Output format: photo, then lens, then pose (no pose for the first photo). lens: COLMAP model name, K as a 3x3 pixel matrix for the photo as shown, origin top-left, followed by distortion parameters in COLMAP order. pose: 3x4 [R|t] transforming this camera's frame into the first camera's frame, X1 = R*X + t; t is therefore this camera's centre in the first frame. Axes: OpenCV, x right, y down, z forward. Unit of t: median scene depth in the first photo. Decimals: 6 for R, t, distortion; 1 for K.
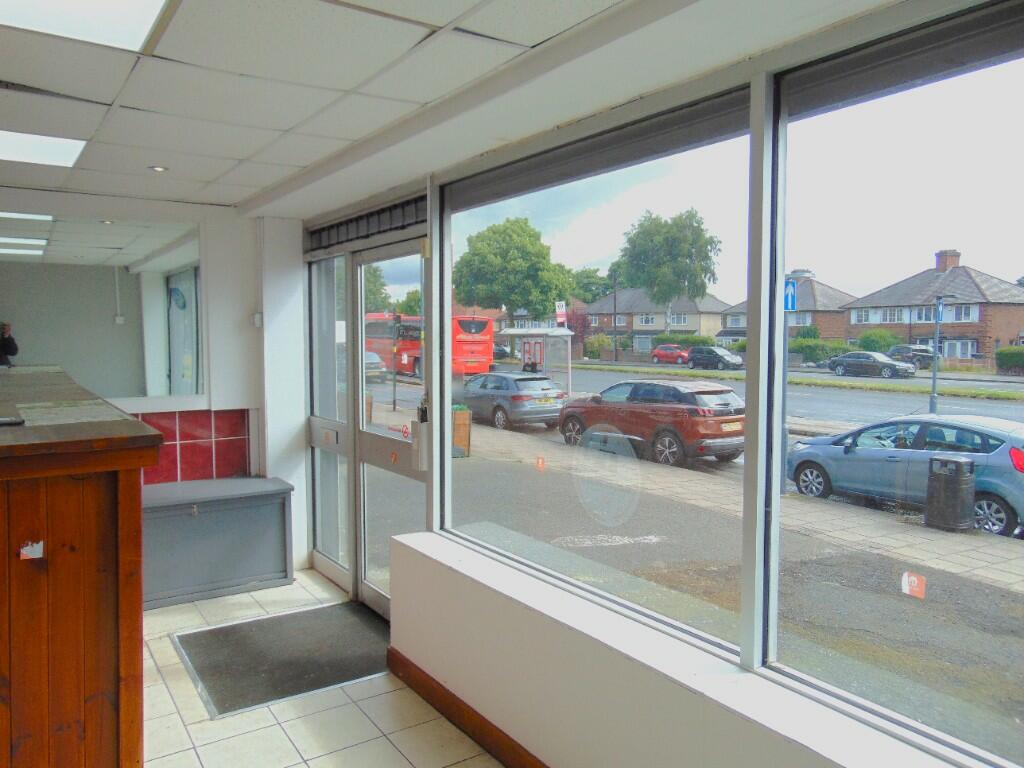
lens RADIAL K [[750.6, 0, 511.4], [0, 750.6, 382.1], [0, 0, 1]] dist [-0.009723, 0.008063]
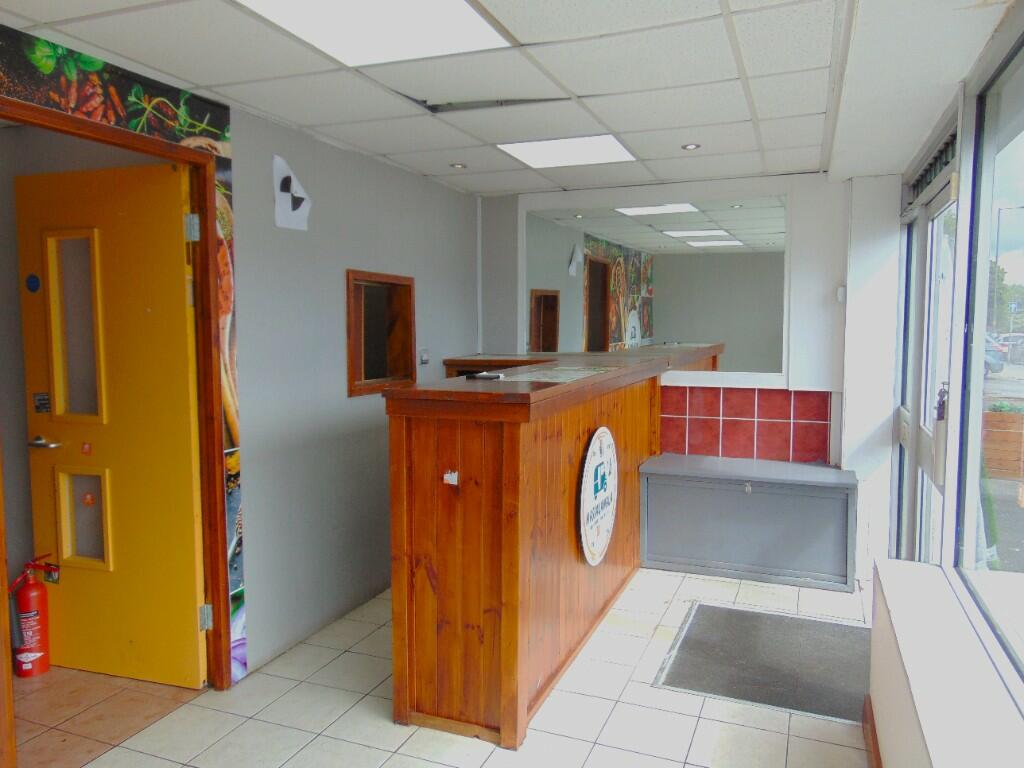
lens RADIAL K [[750.6, 0, 511.5], [0, 750.6, 383.5], [0, 0, 1]] dist [-0.009723, 0.008063]
pose [[0.556689, 0.065384, -0.828144, 0.226900], [-0.049412, 0.997739, 0.045559, 0.003082], [0.829250, 0.015558, 0.558661, 0.195612]]
